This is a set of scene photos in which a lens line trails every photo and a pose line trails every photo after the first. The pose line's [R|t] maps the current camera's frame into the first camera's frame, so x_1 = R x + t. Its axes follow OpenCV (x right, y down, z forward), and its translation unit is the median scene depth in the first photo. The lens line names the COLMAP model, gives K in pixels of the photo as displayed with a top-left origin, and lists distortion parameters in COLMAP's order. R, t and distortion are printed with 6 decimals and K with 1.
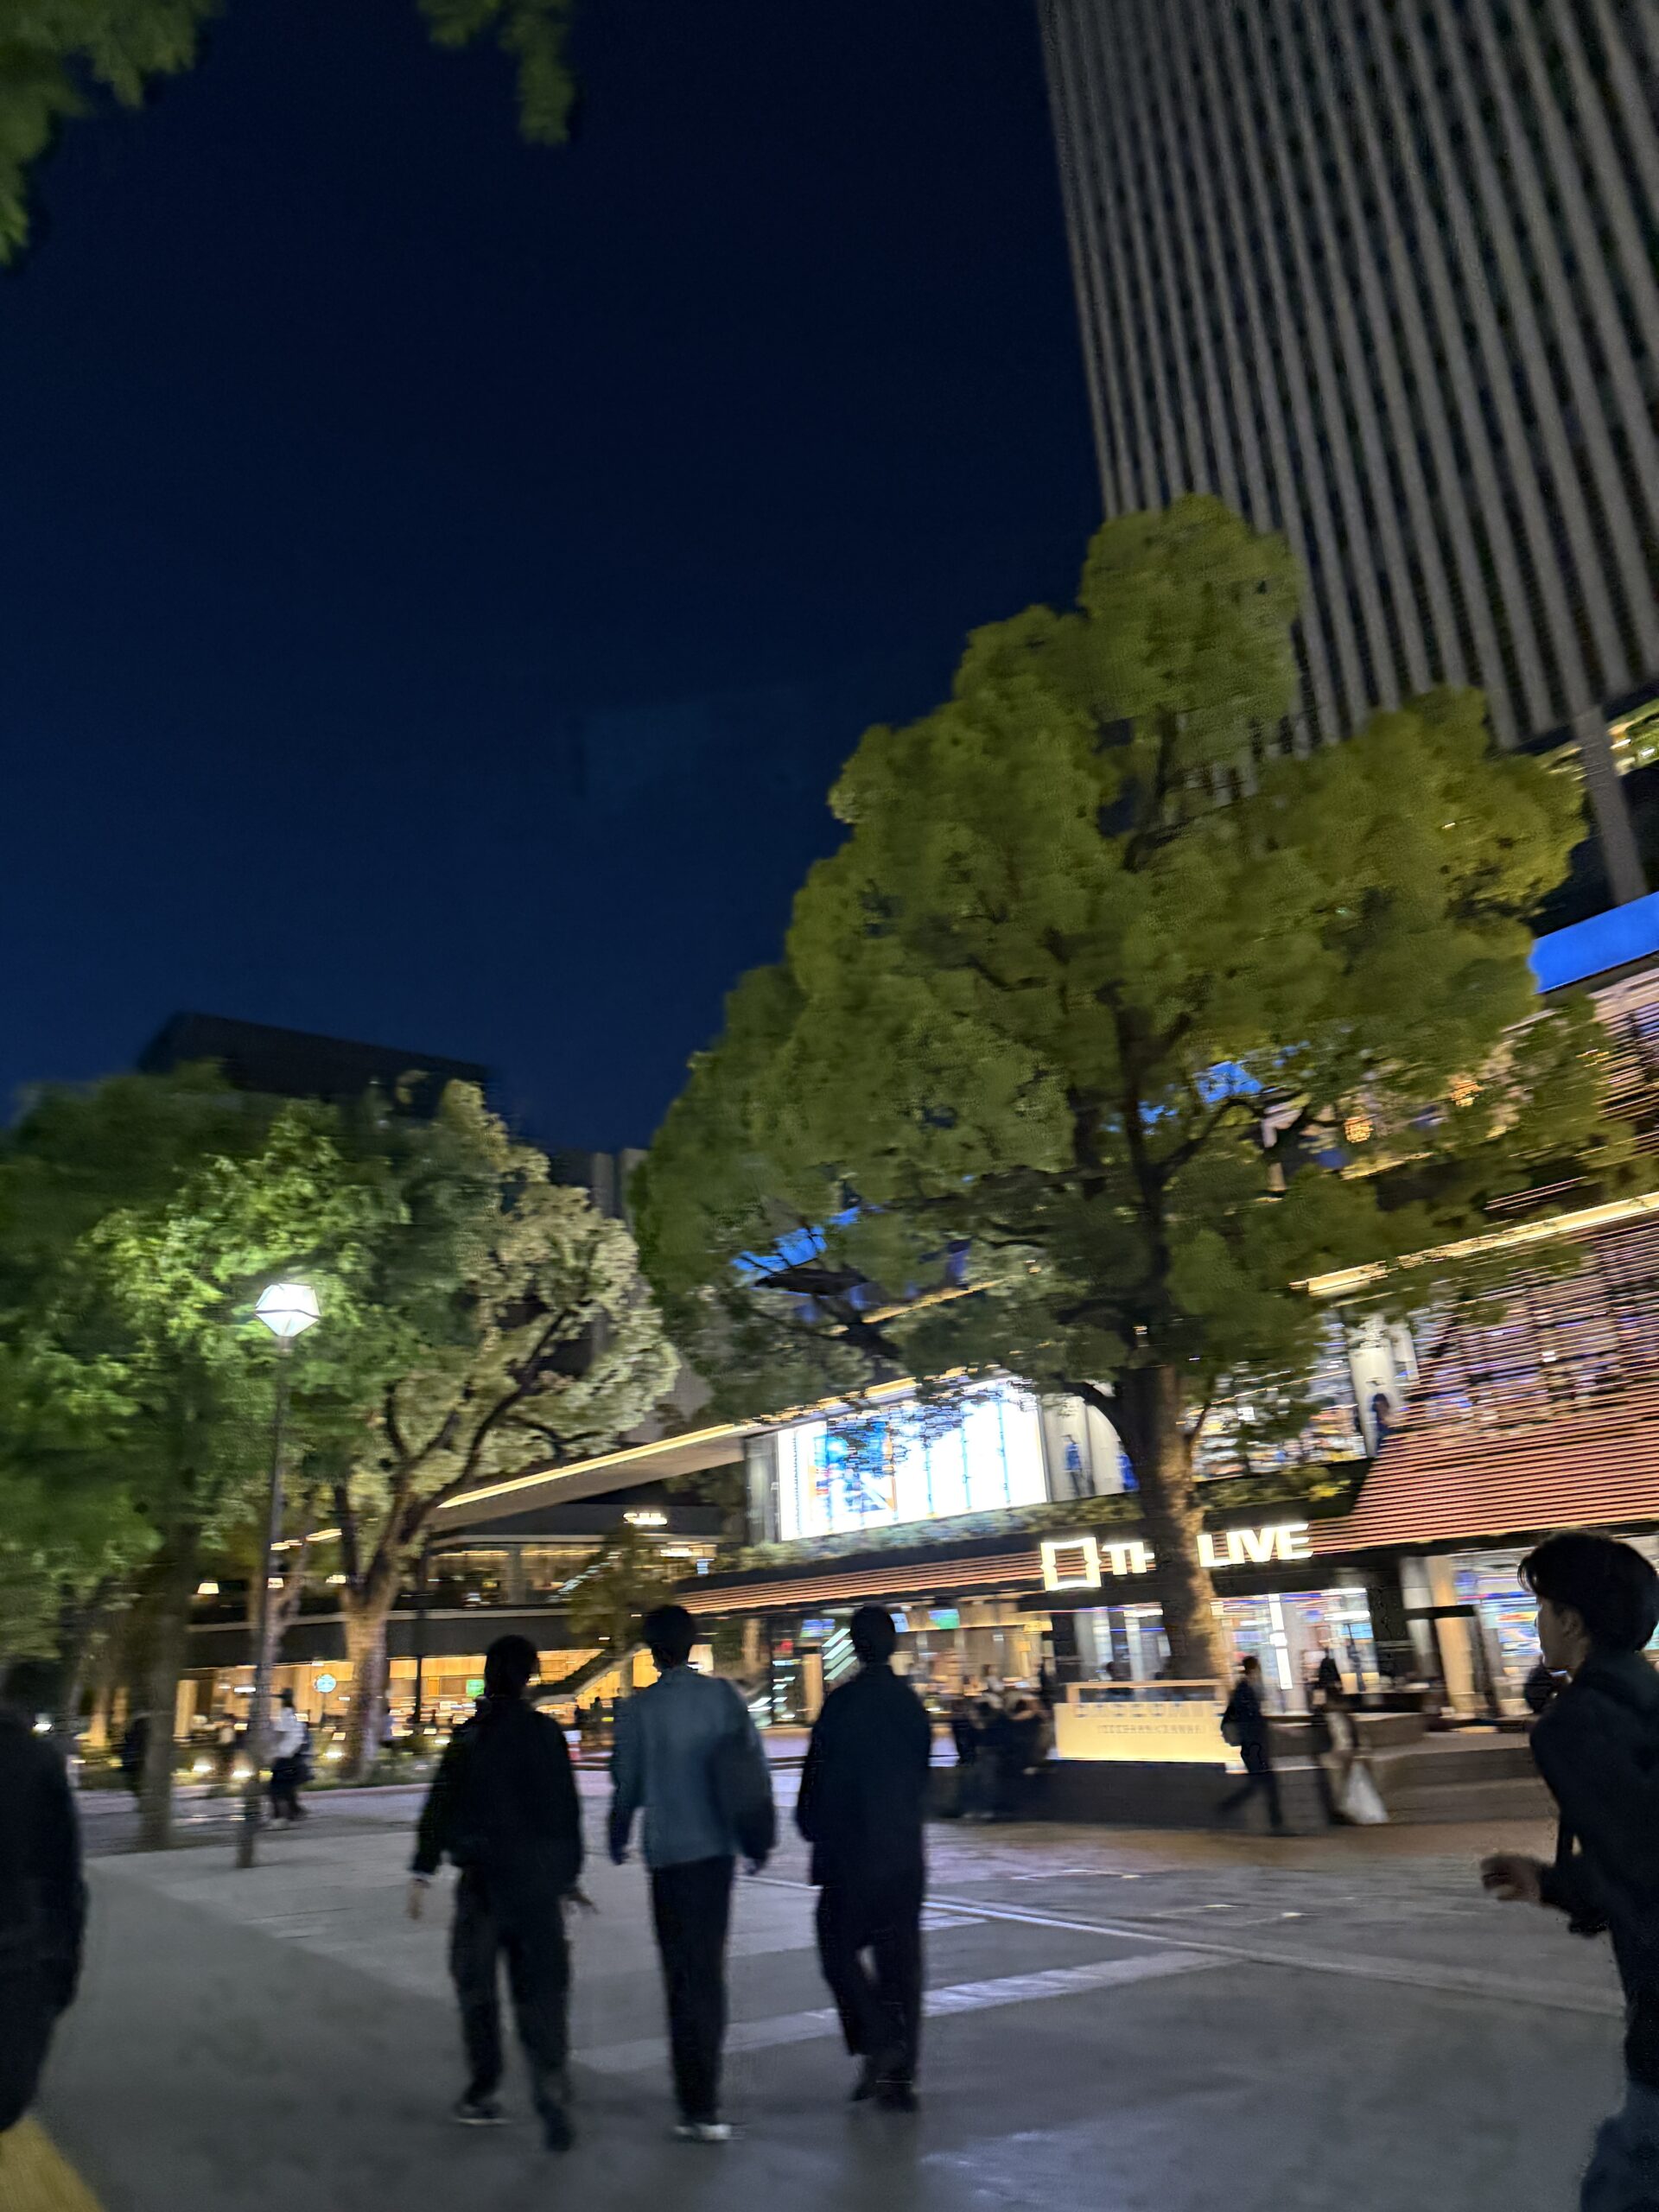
lens RADIAL K [[1527.9, 0, 829.5], [0, 1527.9, 1106.0], [0, 0, 1]] dist [0.179592, -0.353532]
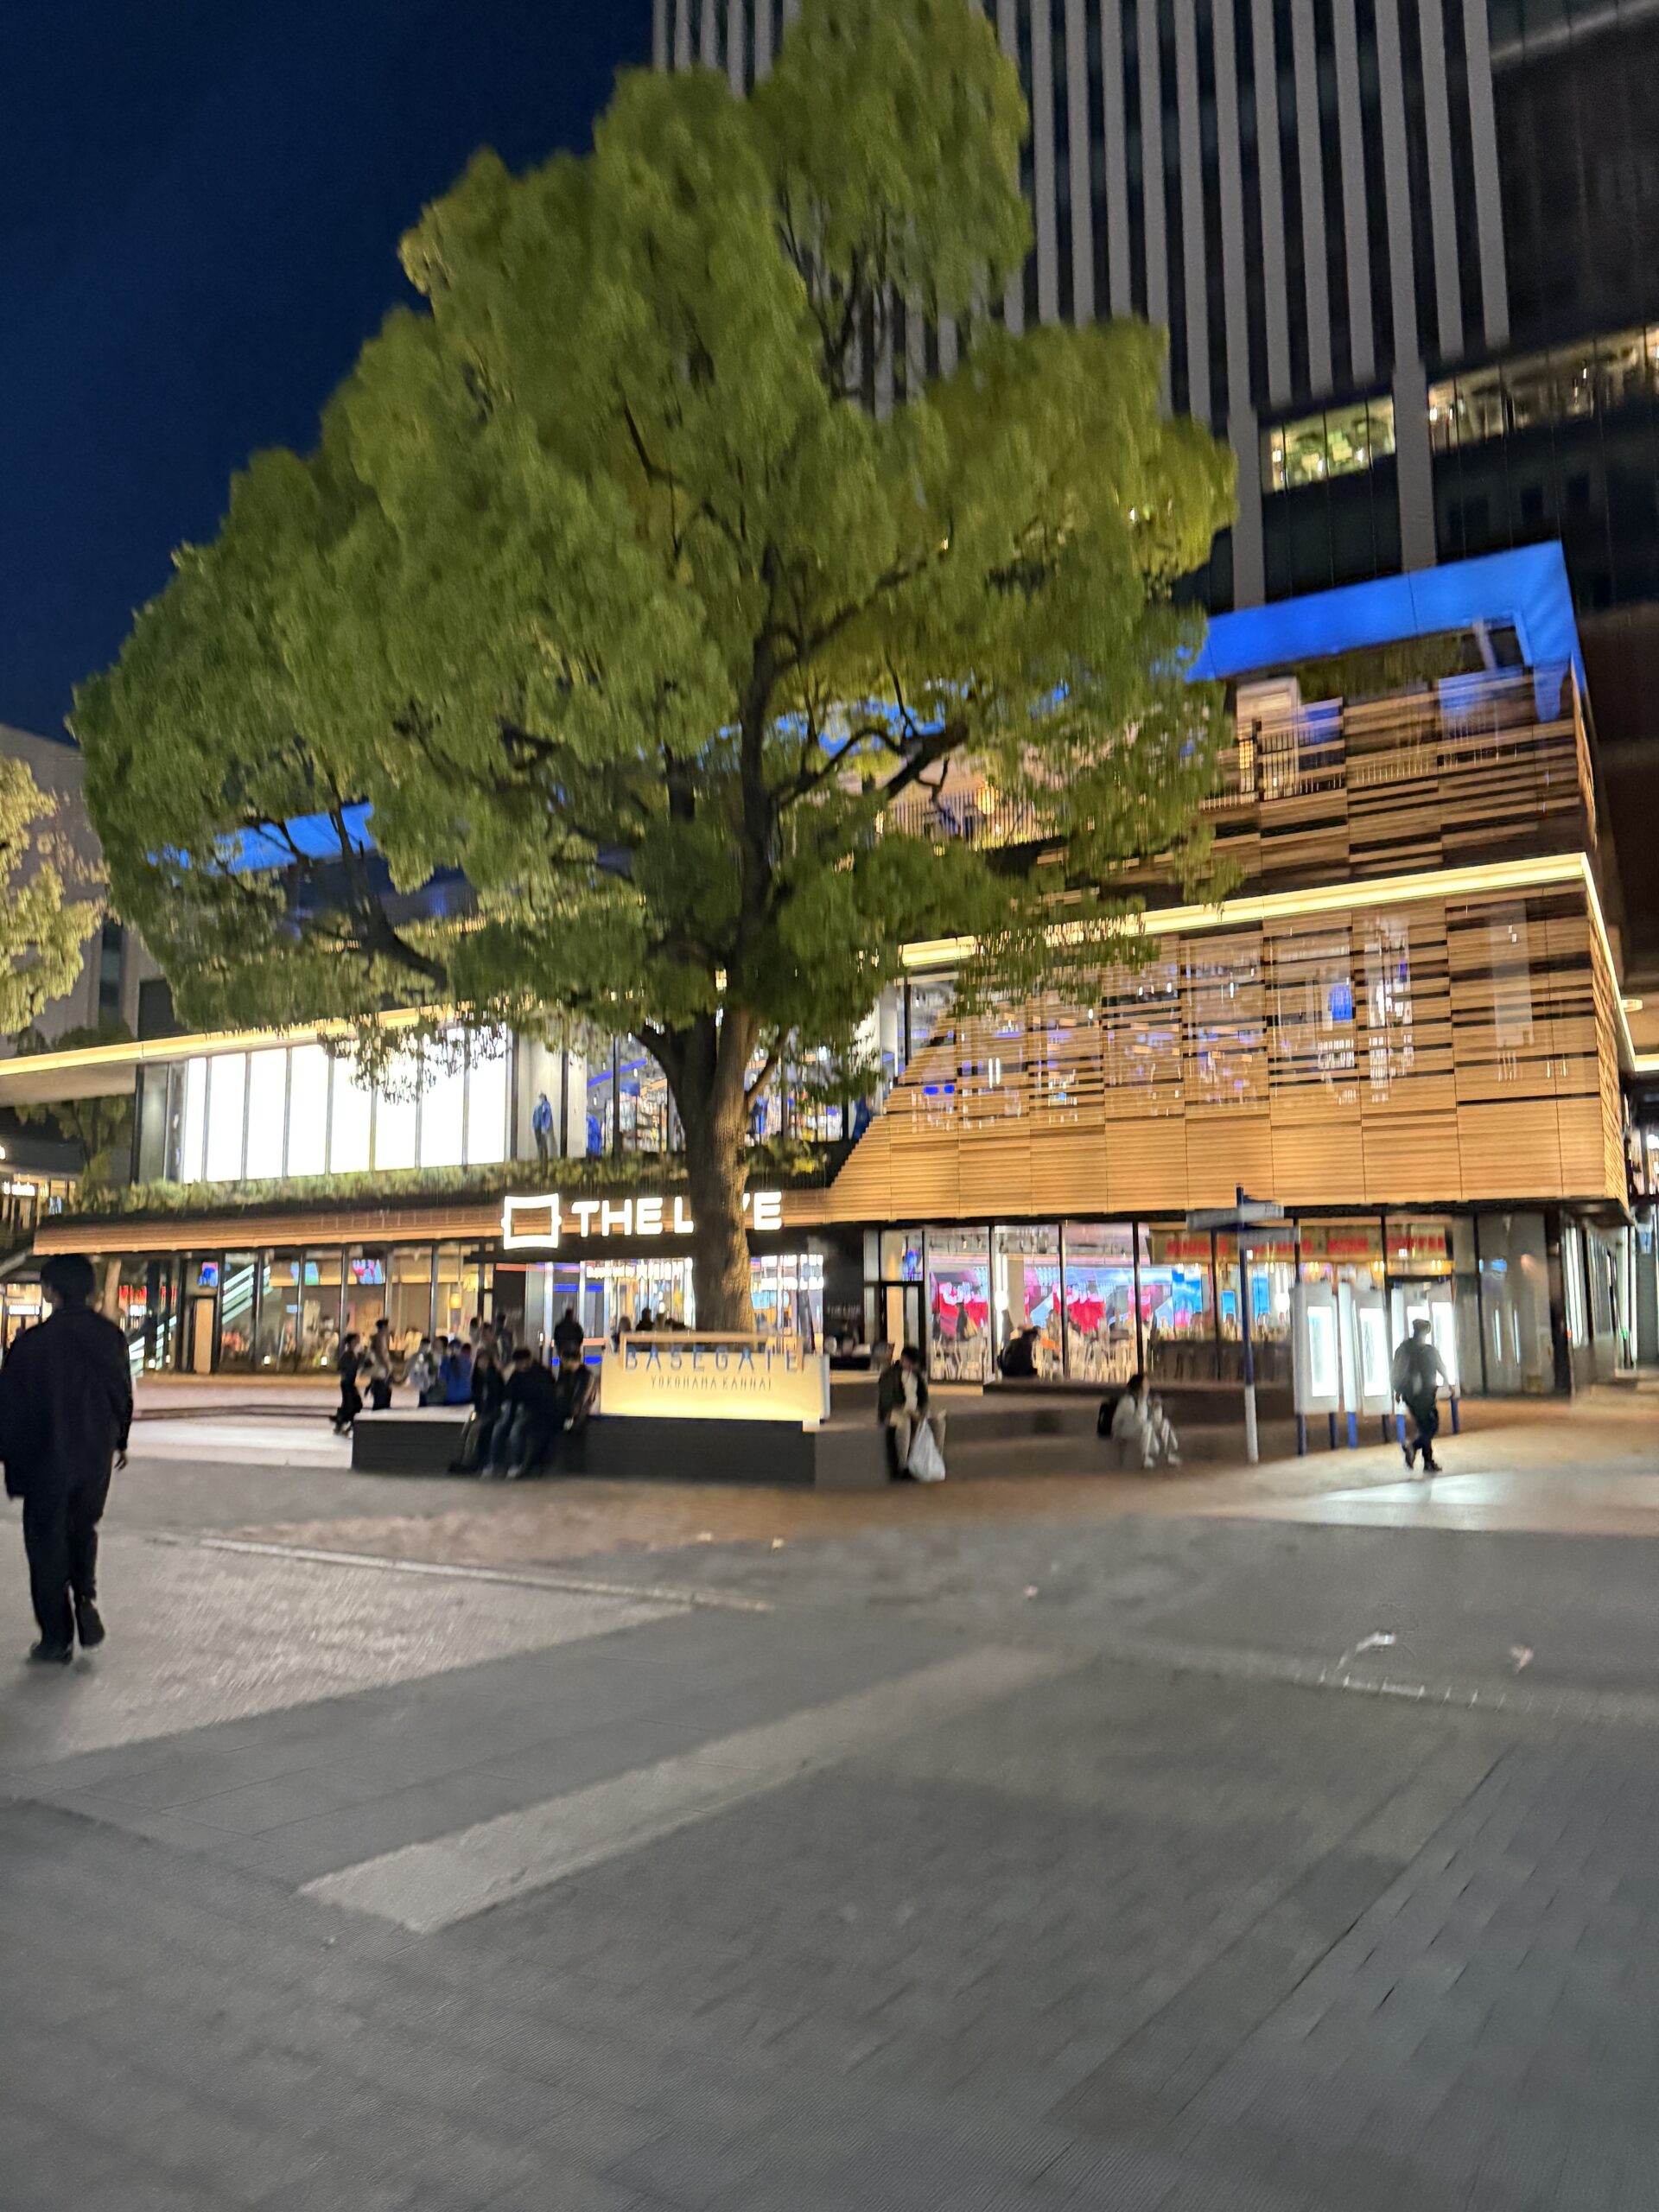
lens RADIAL K [[1501.9, 0, 829.5], [0, 1501.9, 1106.0], [0, 0, 1]] dist [0.094623, -0.069322]
pose [[0.913167, 0.095829, 0.396159, -0.061123], [-0.172298, 0.971611, 0.162128, 0.049313], [-0.369376, -0.216307, 0.903755, 0.120451]]
